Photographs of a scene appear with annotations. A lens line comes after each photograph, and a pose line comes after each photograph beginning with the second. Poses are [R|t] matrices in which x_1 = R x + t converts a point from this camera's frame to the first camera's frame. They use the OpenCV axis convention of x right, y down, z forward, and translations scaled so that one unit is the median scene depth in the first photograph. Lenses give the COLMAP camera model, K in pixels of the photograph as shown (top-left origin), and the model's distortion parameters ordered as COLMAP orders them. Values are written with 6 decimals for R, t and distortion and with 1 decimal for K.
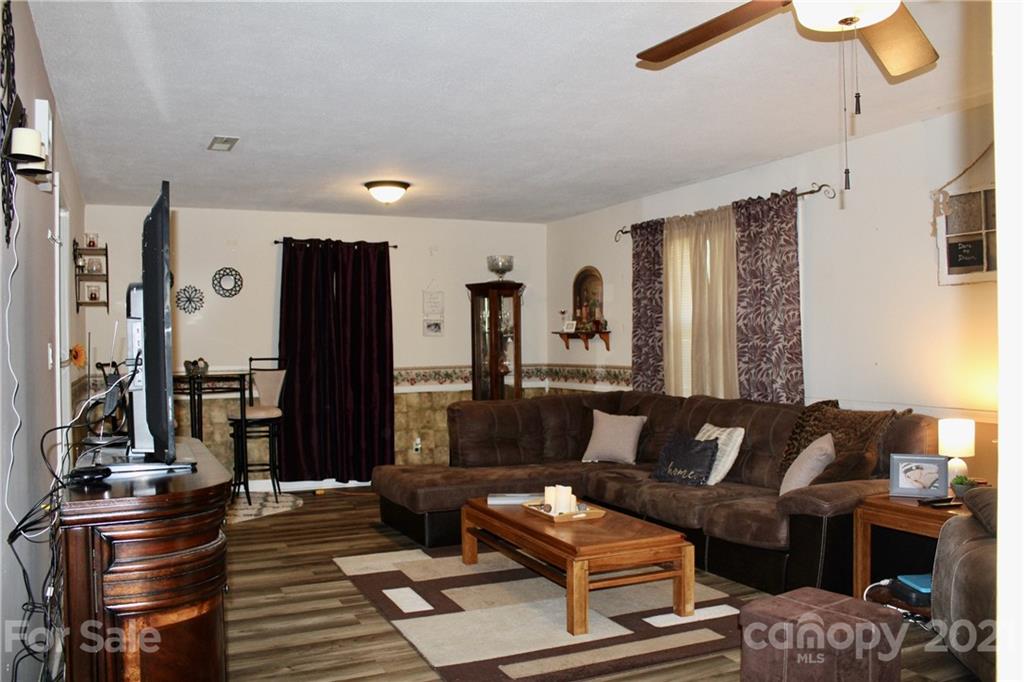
lens RADIAL K [[864.5, 0, 515.0], [0, 864.5, 337.4], [0, 0, 1]] dist [-0.134575, 0.116853]
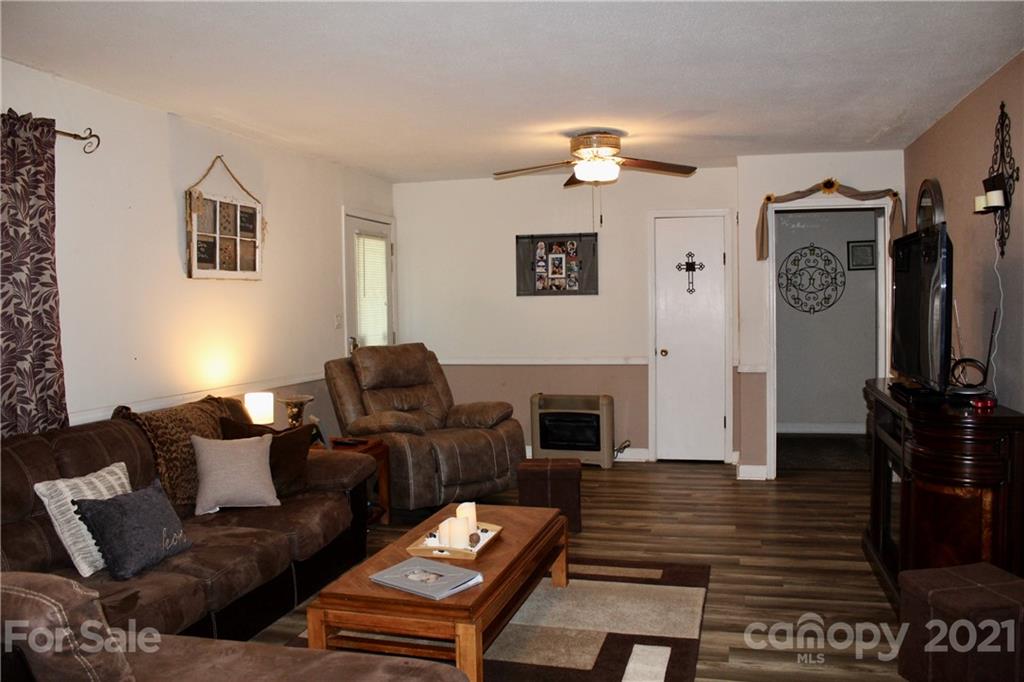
lens RADIAL K [[864.5, 0, 516.6], [0, 864.5, 344.4], [0, 0, 1]] dist [-0.134575, 0.116853]
pose [[-0.773427, -0.002203, 0.633881, -0.528696], [0.027772, 0.998916, 0.037358, -0.006951], [-0.633276, 0.046498, -0.772528, 1.693594]]
